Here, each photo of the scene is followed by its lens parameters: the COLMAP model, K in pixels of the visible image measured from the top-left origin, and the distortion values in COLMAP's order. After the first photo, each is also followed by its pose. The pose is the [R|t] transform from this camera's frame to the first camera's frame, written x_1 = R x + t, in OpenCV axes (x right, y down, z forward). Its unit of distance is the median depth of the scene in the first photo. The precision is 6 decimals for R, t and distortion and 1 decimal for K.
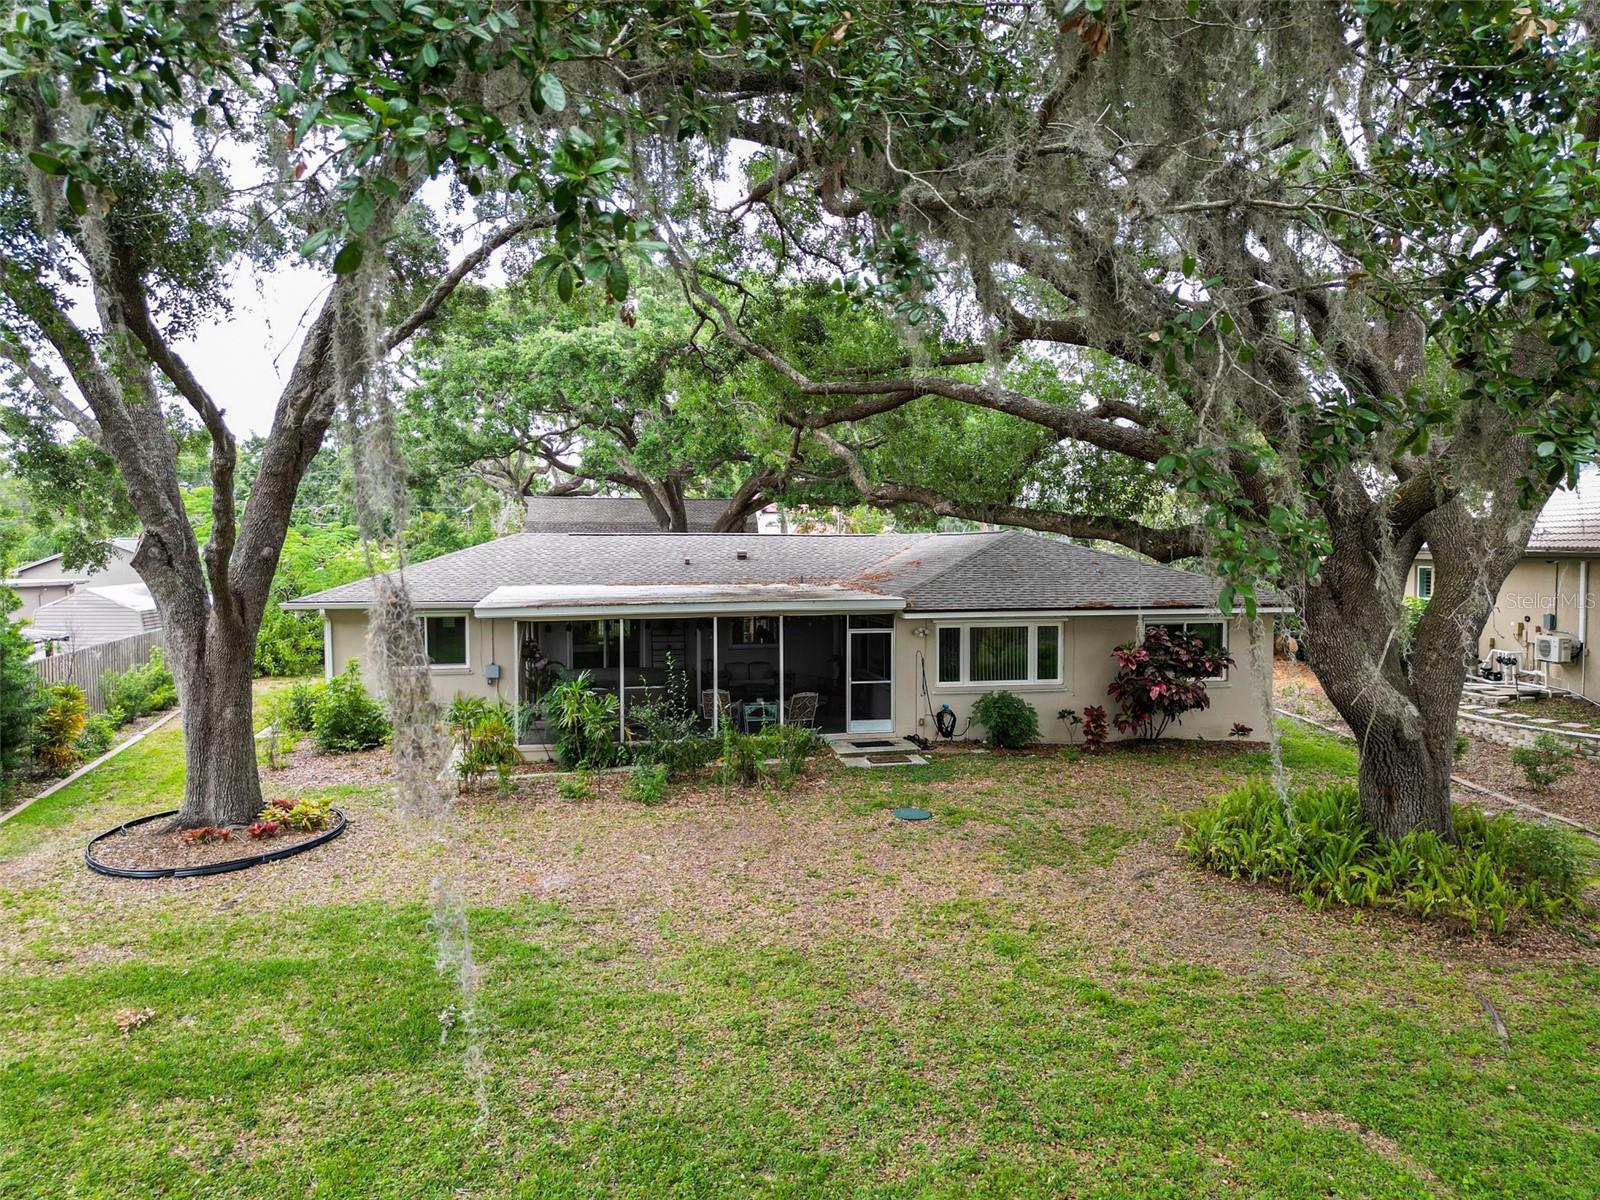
lens RADIAL K [[1126.9, 0, 800.0], [0, 1126.9, 600.0], [0, 0, 1]] dist [0.065318, -0.062484]
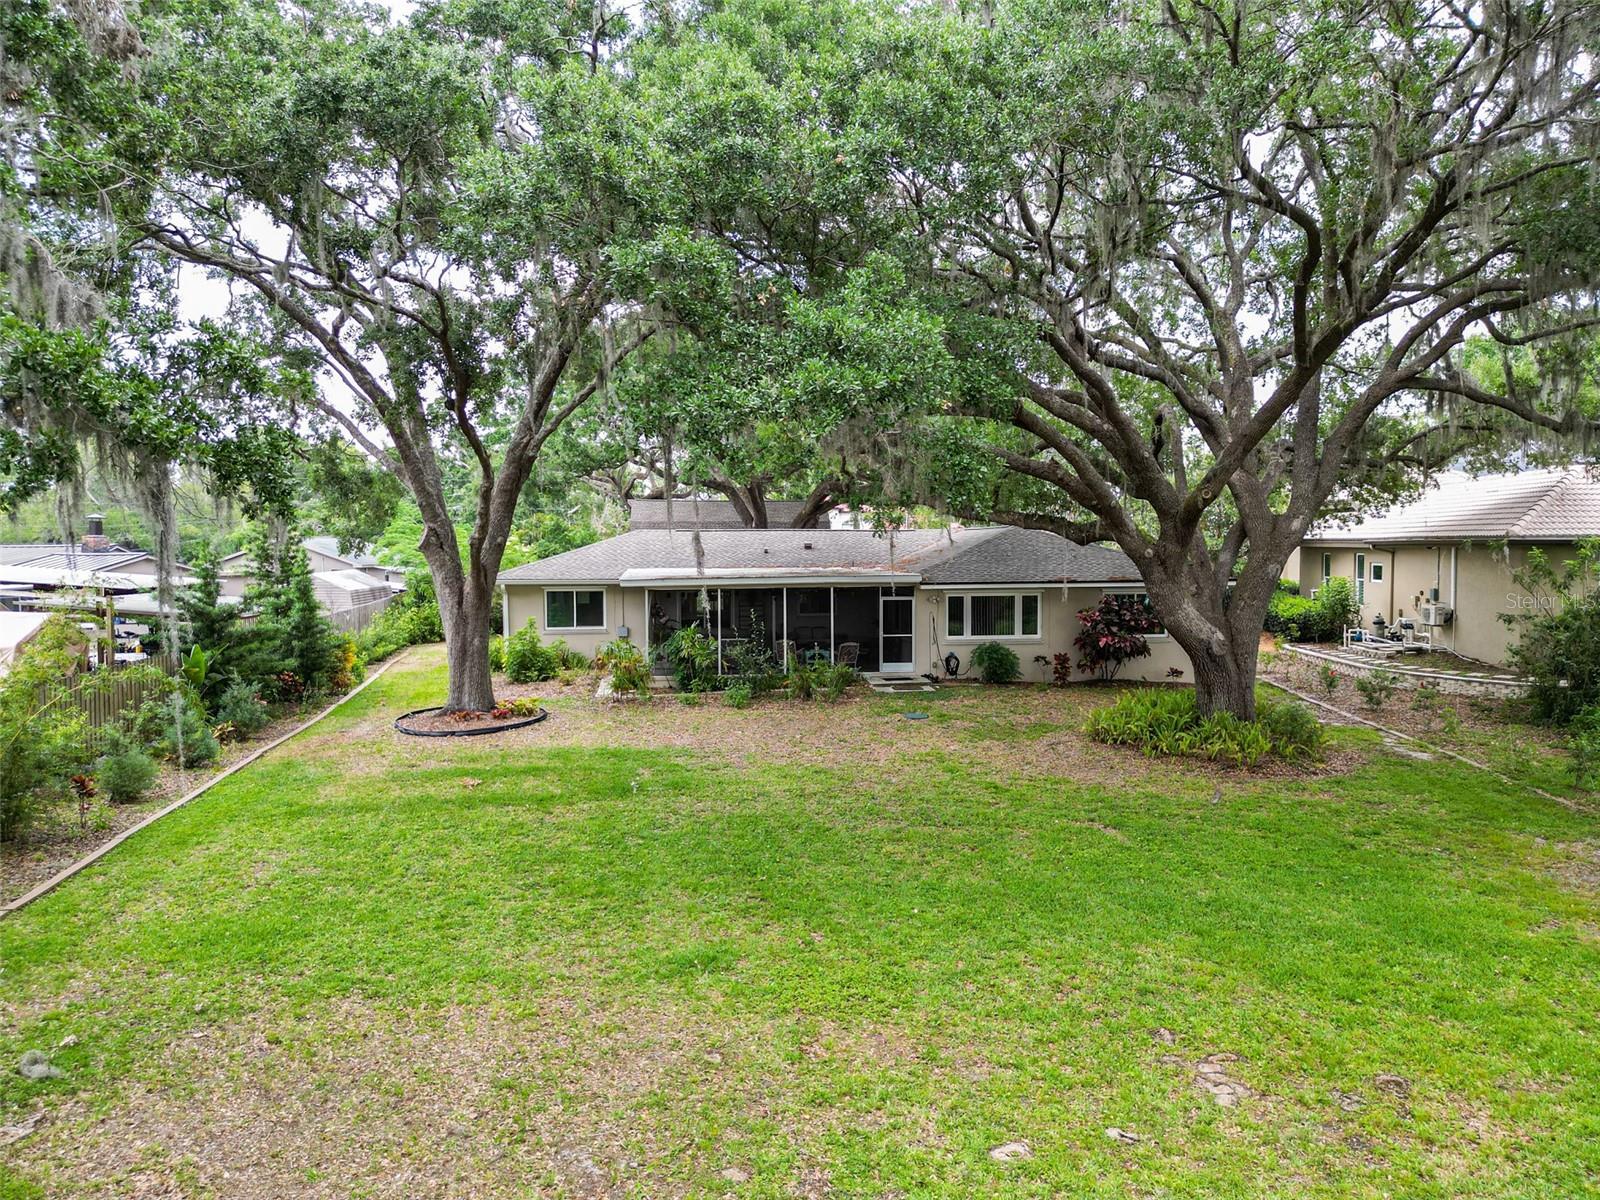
lens RADIAL K [[1126.9, 0, 800.0], [0, 1126.9, 600.0], [0, 0, 1]] dist [0.065318, -0.062484]
pose [[0.997332, 0.000805, -0.072996, 0.044518], [-0.000757, 0.999999, 0.000689, 0.028711], [0.072997, -0.000632, 0.997332, -0.384900]]
